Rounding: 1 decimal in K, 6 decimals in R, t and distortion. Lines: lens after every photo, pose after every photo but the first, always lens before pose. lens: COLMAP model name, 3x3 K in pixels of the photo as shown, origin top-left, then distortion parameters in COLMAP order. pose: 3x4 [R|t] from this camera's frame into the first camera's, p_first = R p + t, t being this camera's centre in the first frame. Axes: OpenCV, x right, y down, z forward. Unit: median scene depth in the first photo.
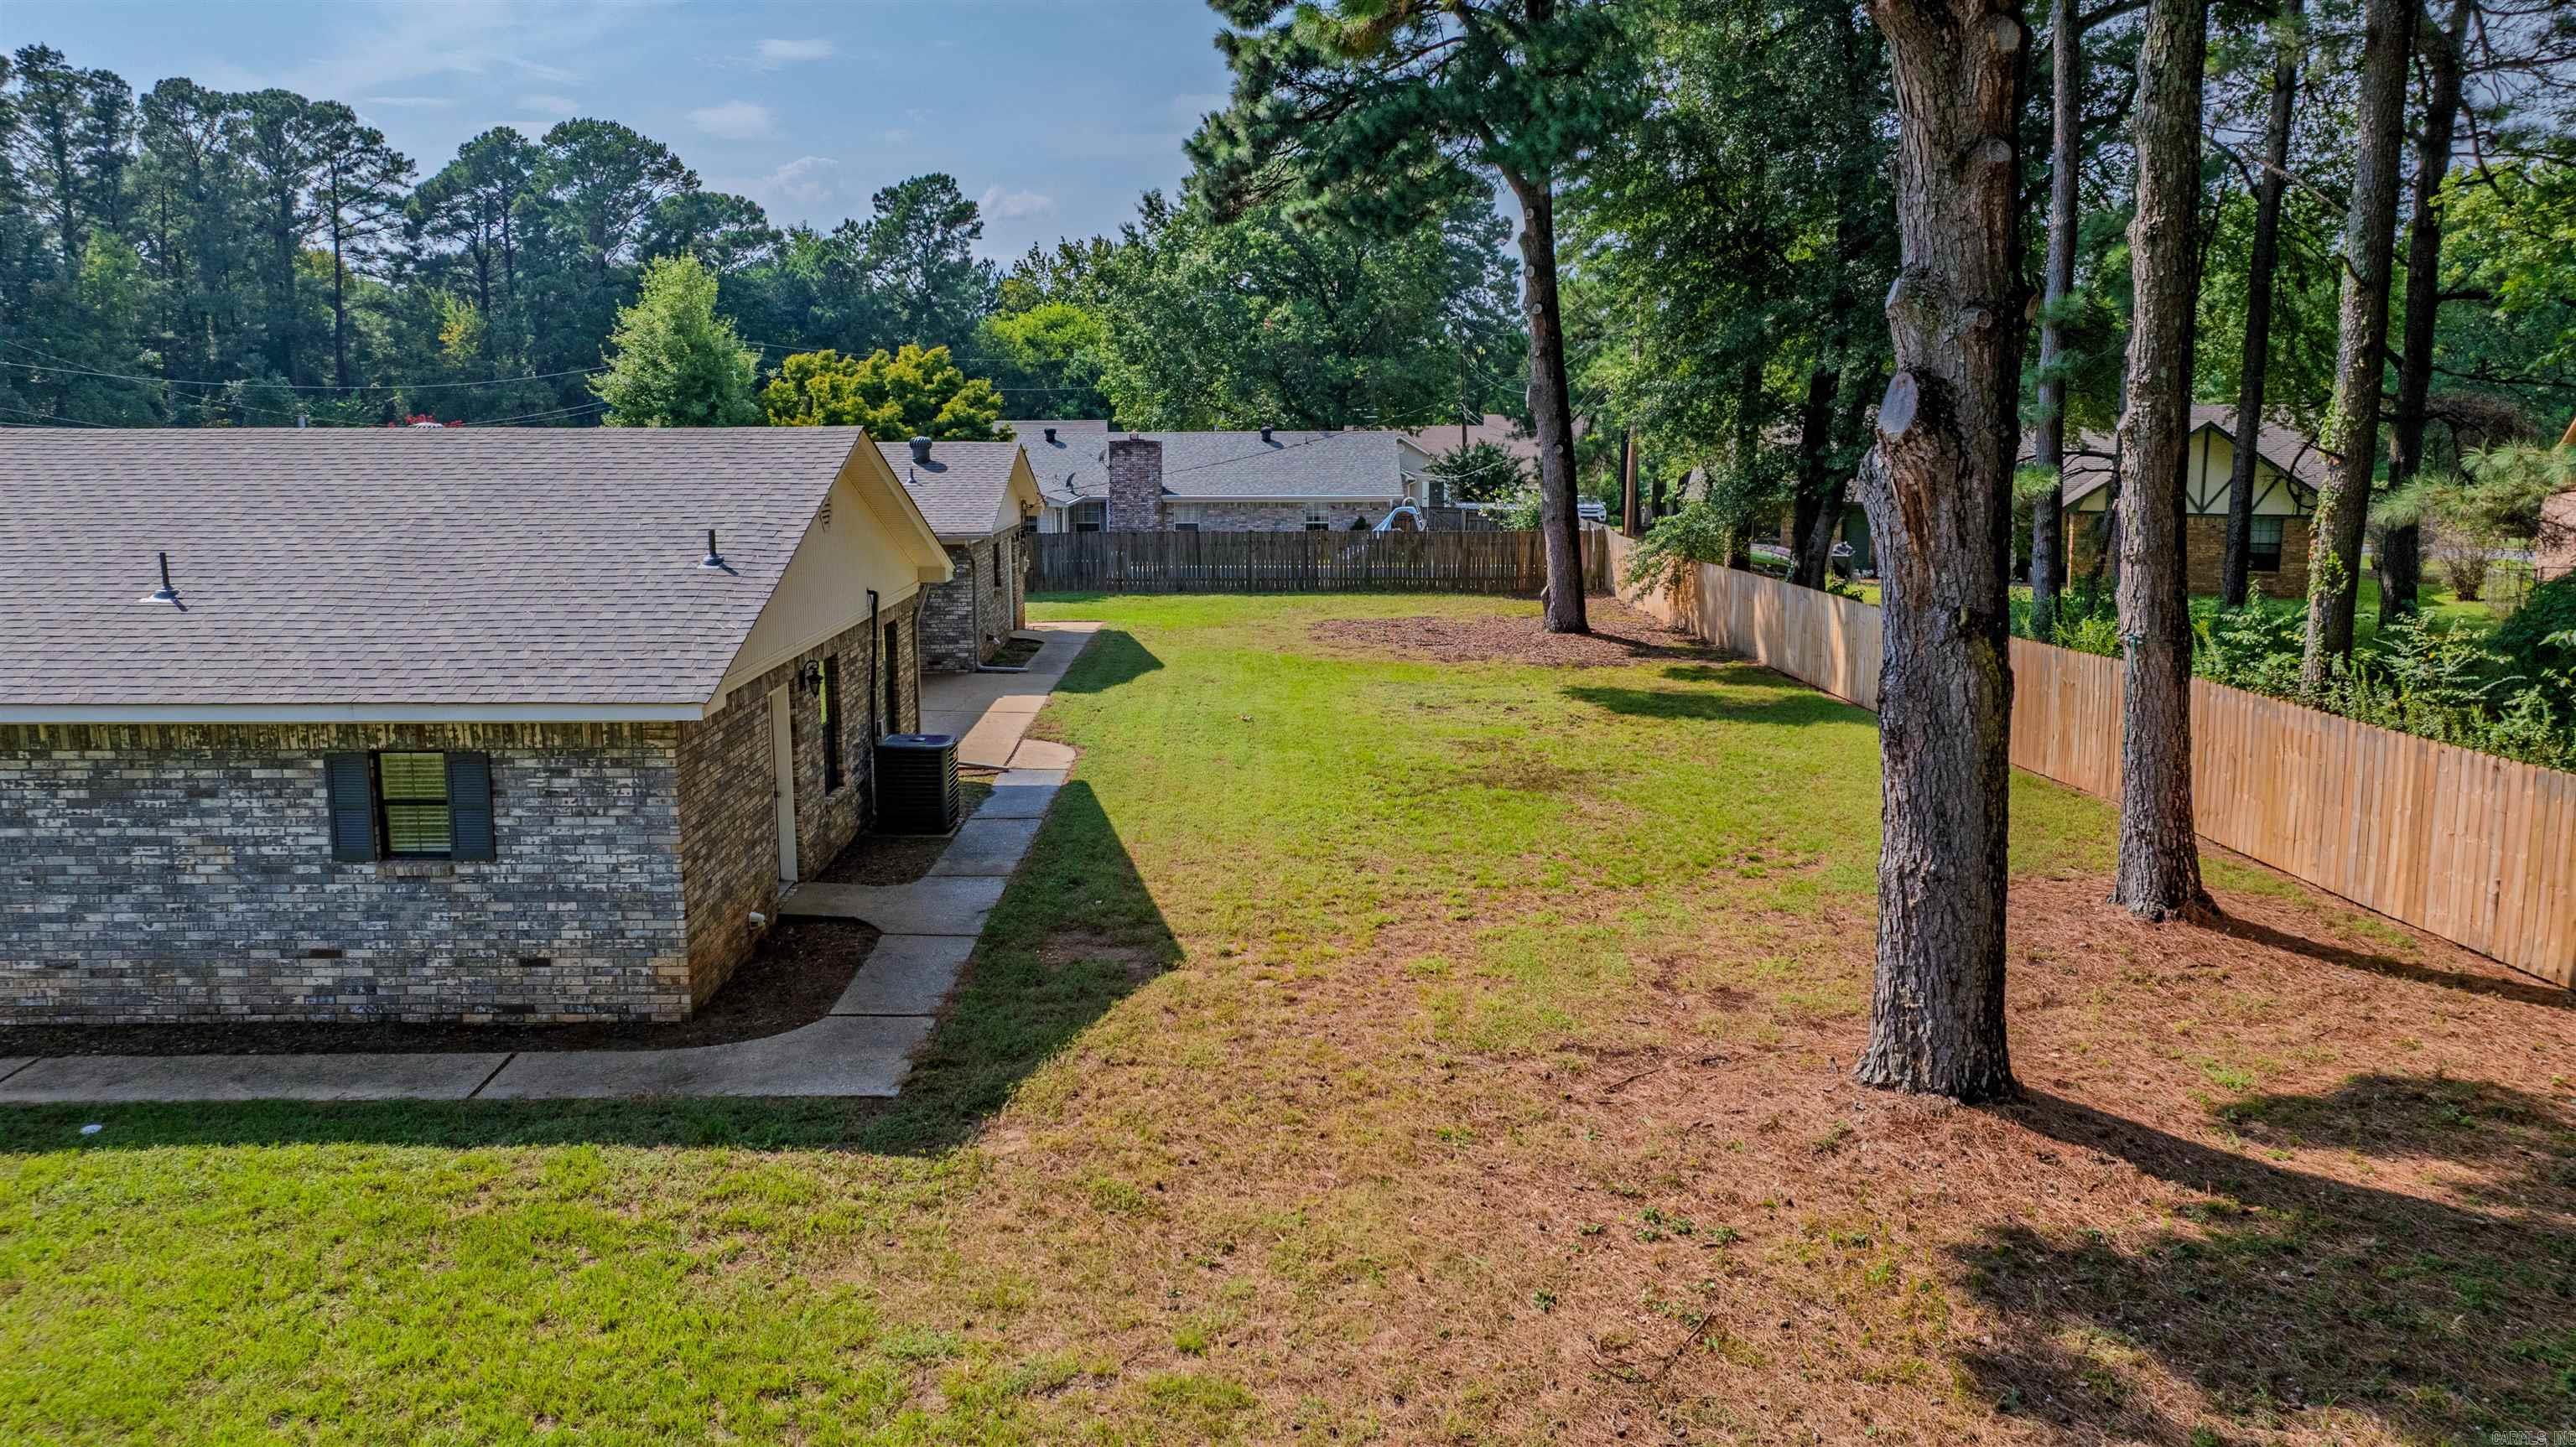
lens RADIAL K [[1787.7, 0, 1288.0], [0, 1787.7, 723.5], [0, 0, 1]] dist [-0.011880, -0.000344]
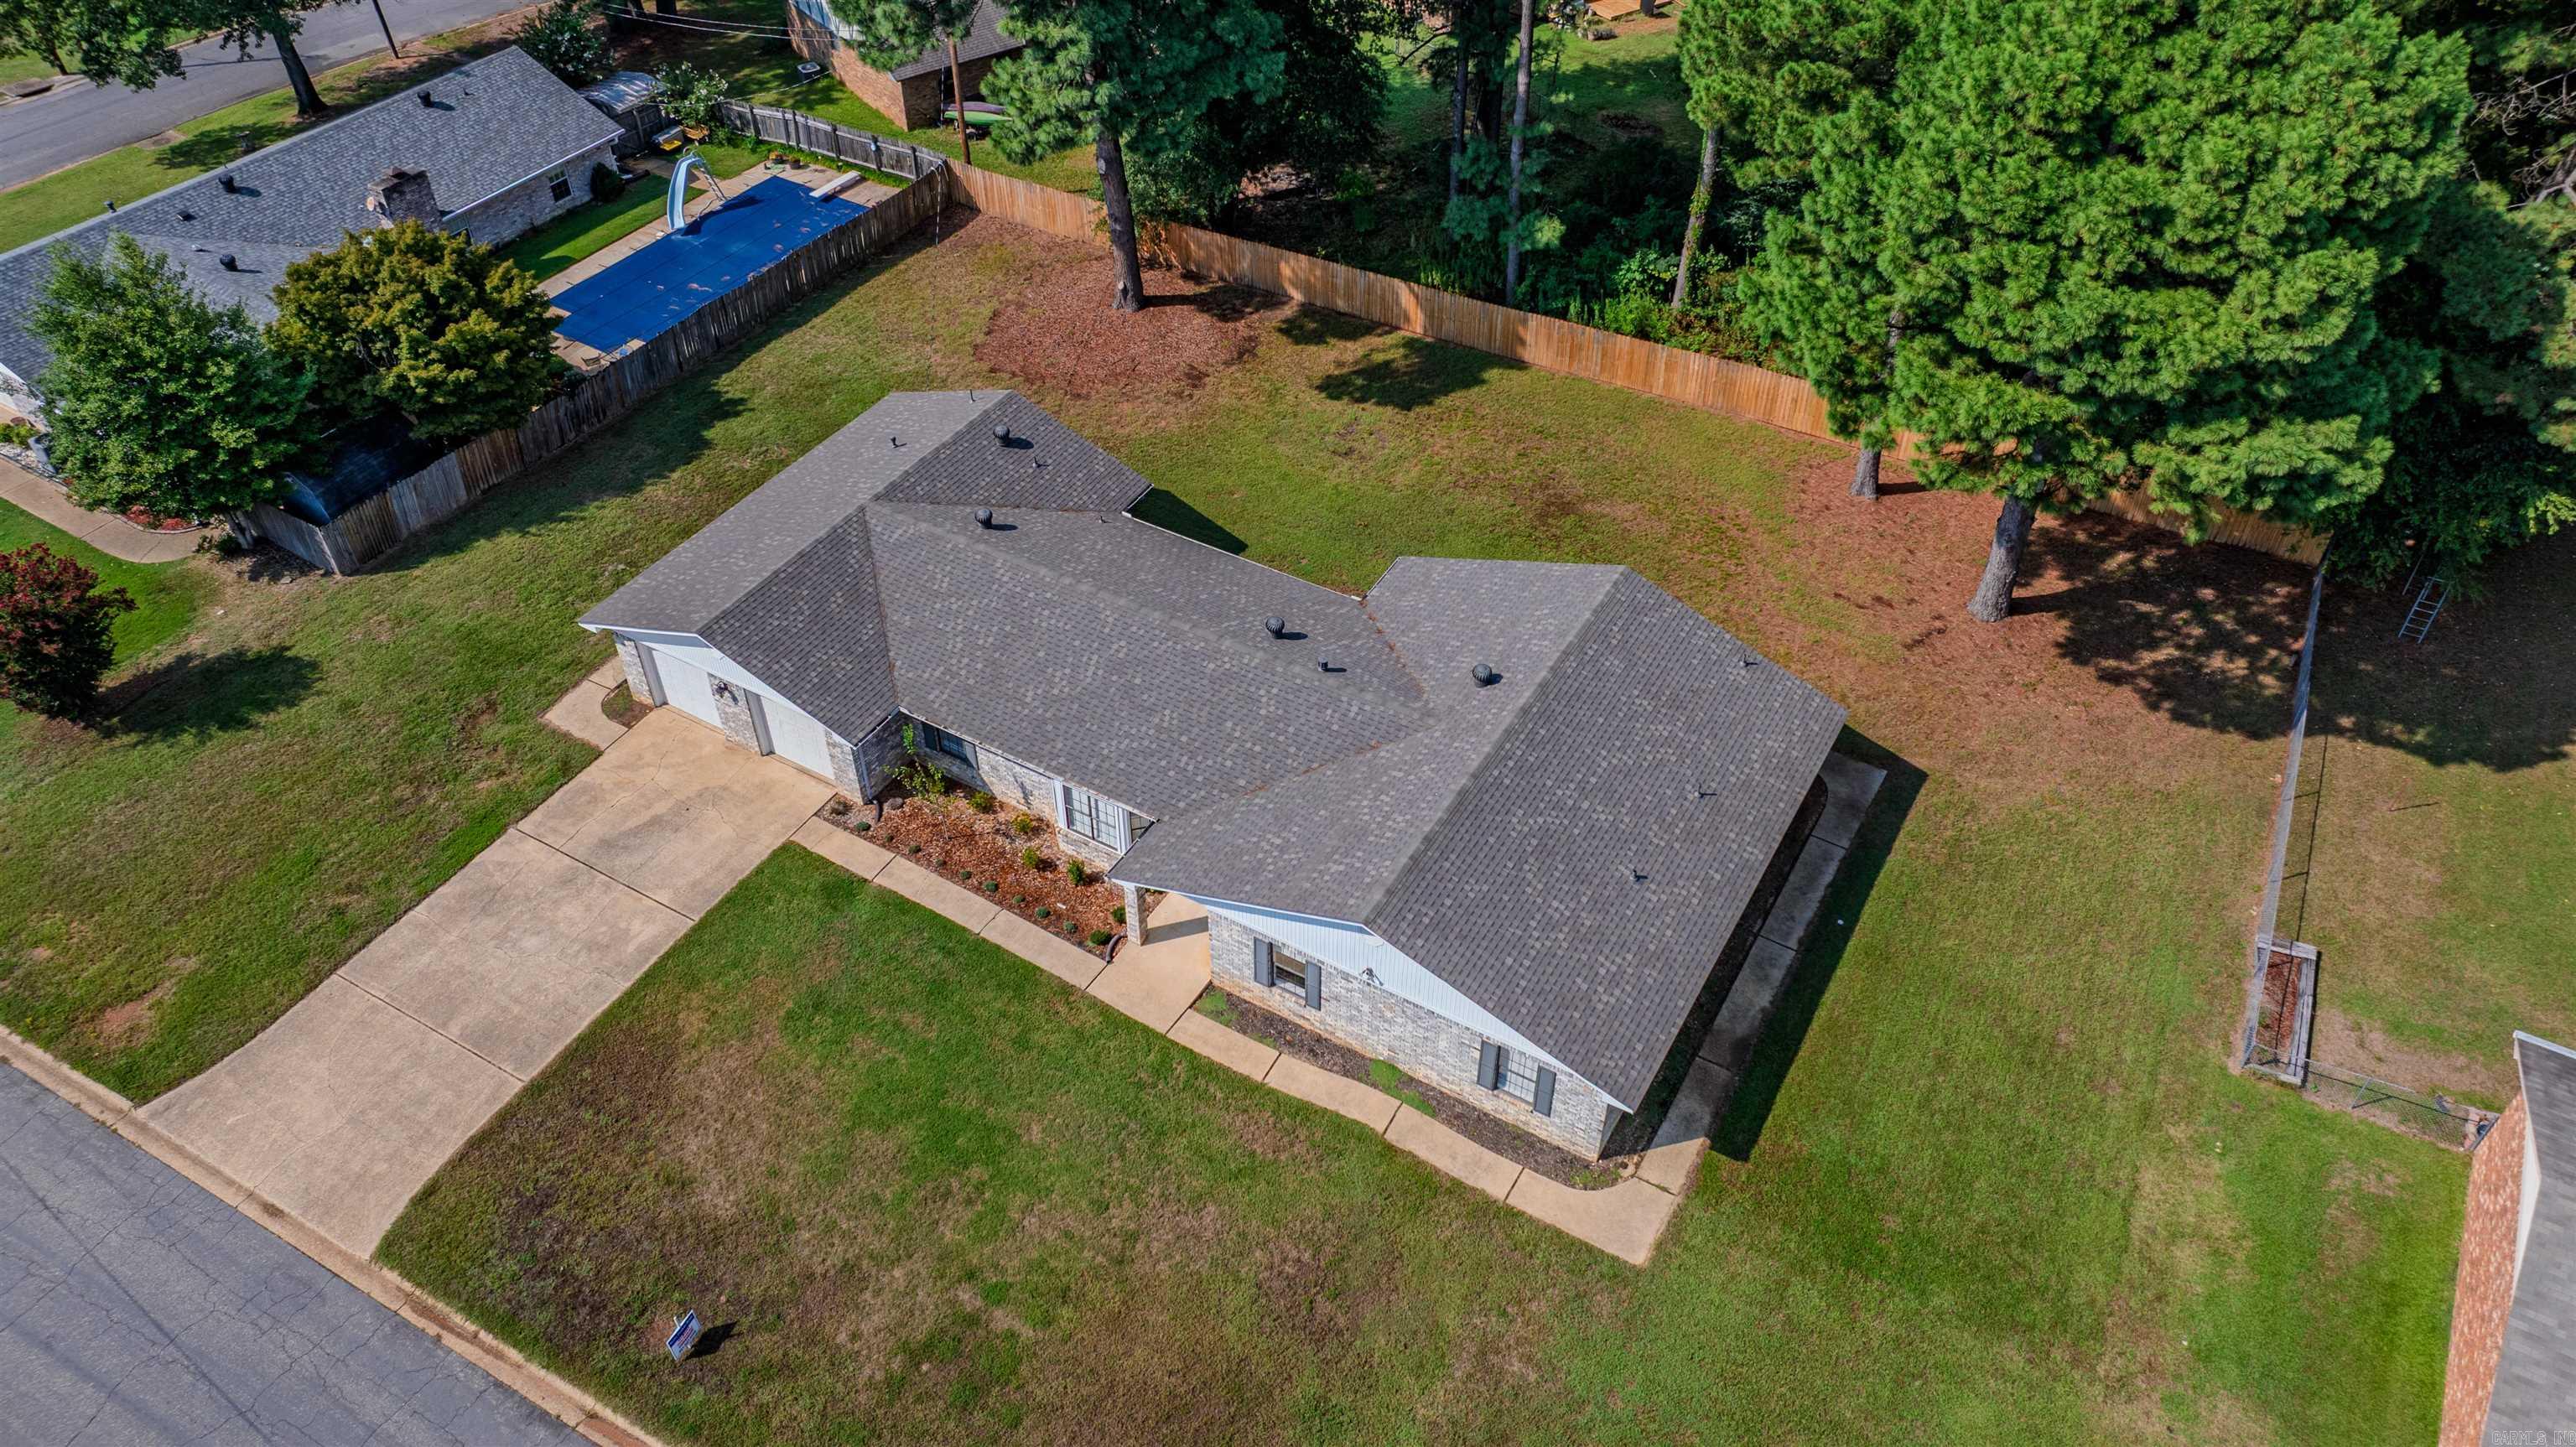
lens RADIAL K [[1830.3, 0, 1292.6], [0, 1830.3, 713.4], [0, 0, 1]] dist [-0.025247, 0.000034]
pose [[0.510893, -0.572605, 0.641180, -2.661654], [0.143700, 0.792258, 0.593024, -1.893708], [-0.847549, -0.210835, 0.487042, 0.259122]]
